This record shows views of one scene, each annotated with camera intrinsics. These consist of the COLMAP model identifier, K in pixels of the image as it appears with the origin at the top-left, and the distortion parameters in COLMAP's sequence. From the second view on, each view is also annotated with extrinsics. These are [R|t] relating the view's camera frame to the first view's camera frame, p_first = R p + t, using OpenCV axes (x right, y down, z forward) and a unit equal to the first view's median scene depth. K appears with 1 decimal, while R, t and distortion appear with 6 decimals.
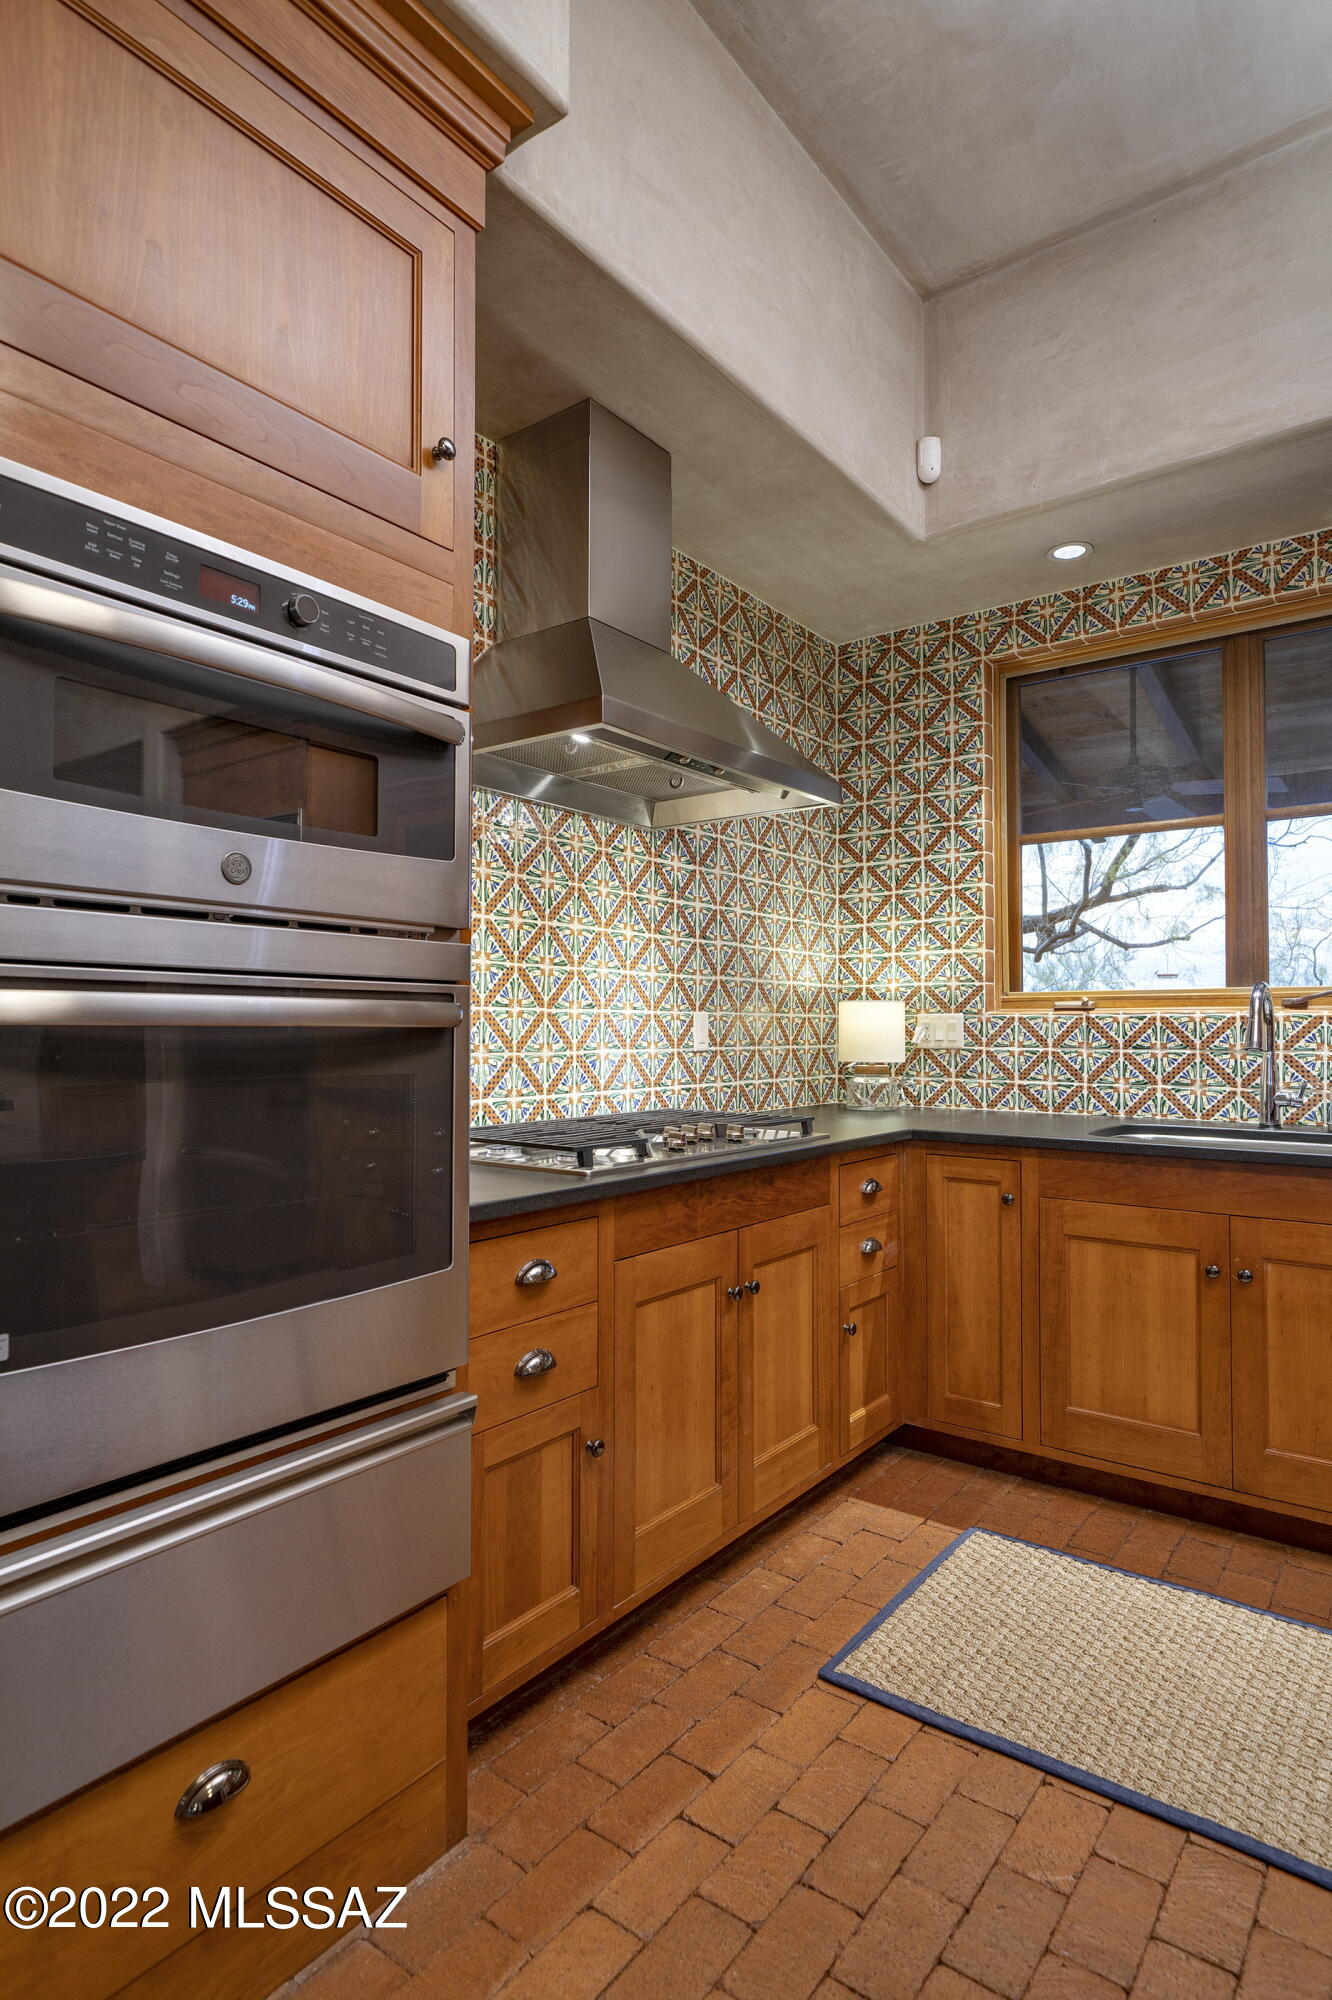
lens RADIAL K [[1107.1, 0, 665.6], [0, 1107.1, 994.0], [0, 0, 1]] dist [0.021124, 0.000309]
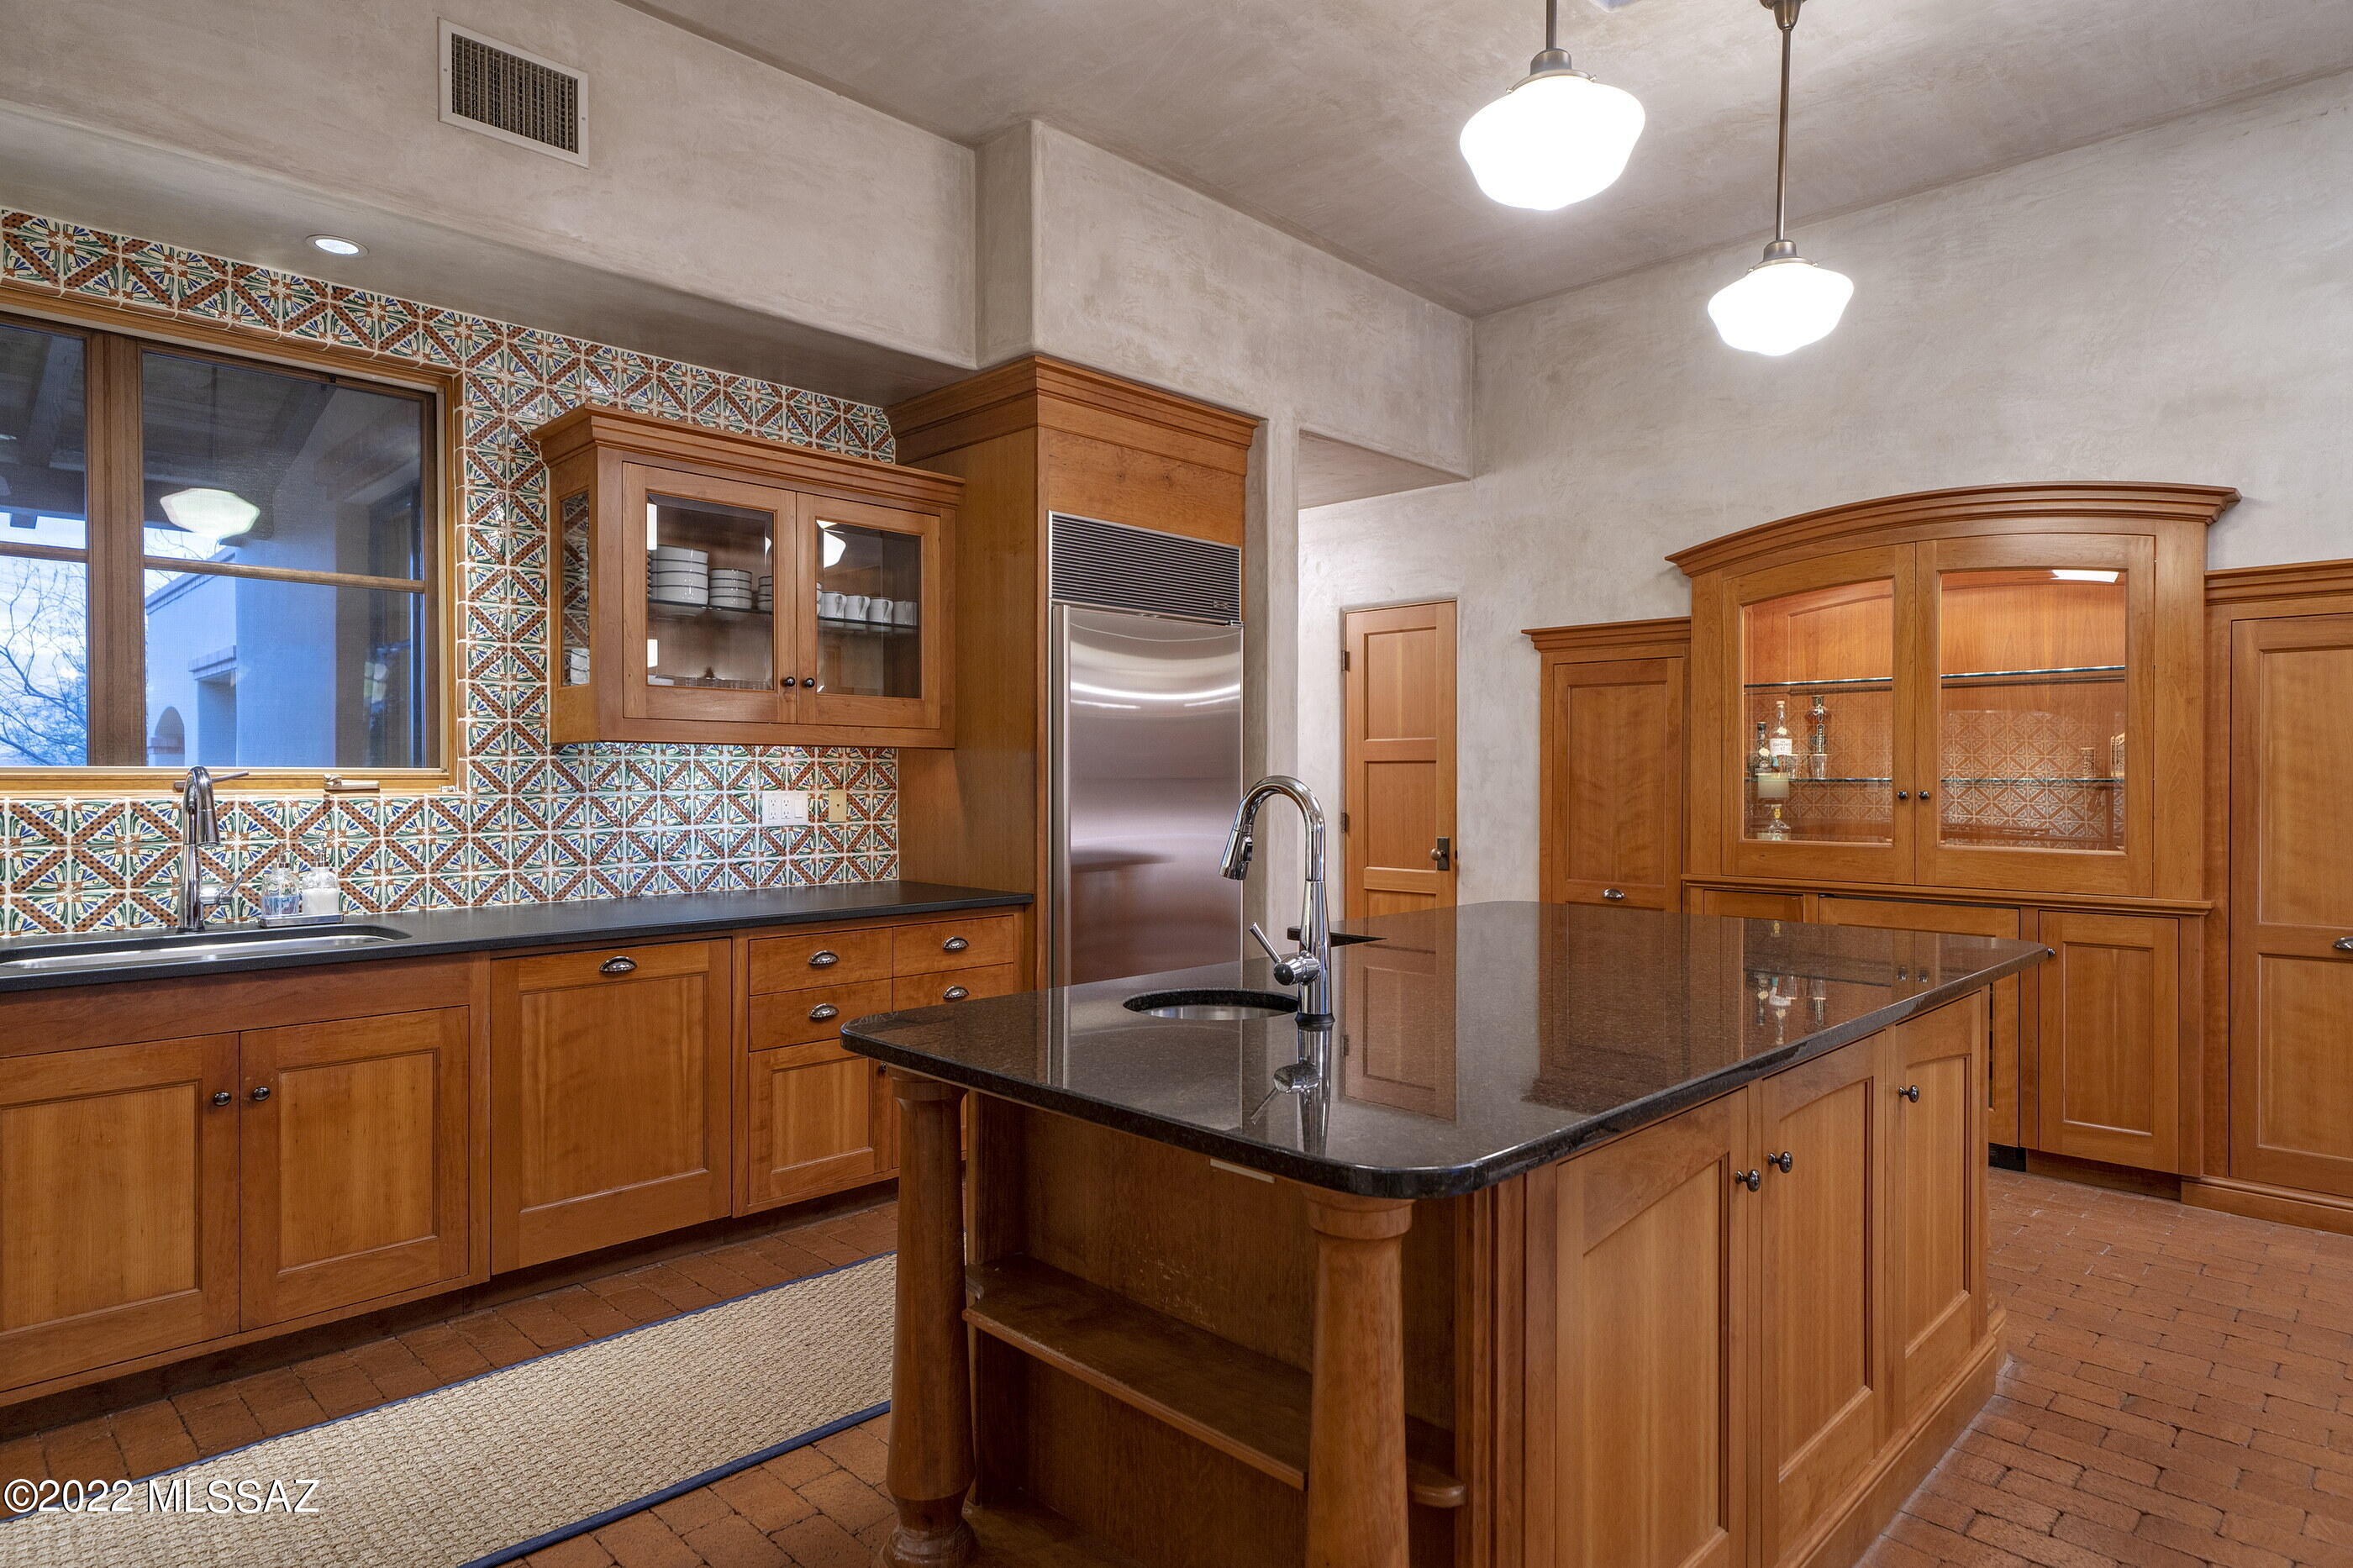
lens RADIAL K [[1302.4, 0, 1176.5], [0, 1302.4, 786.7], [0, 0, 1]] dist [0.021124, 0.000309]
pose [[0.147278, -0.005399, 0.989080, -0.362936], [-0.029323, 0.999522, 0.009822, -0.025930], [-0.988660, -0.030449, 0.147049, 0.087051]]
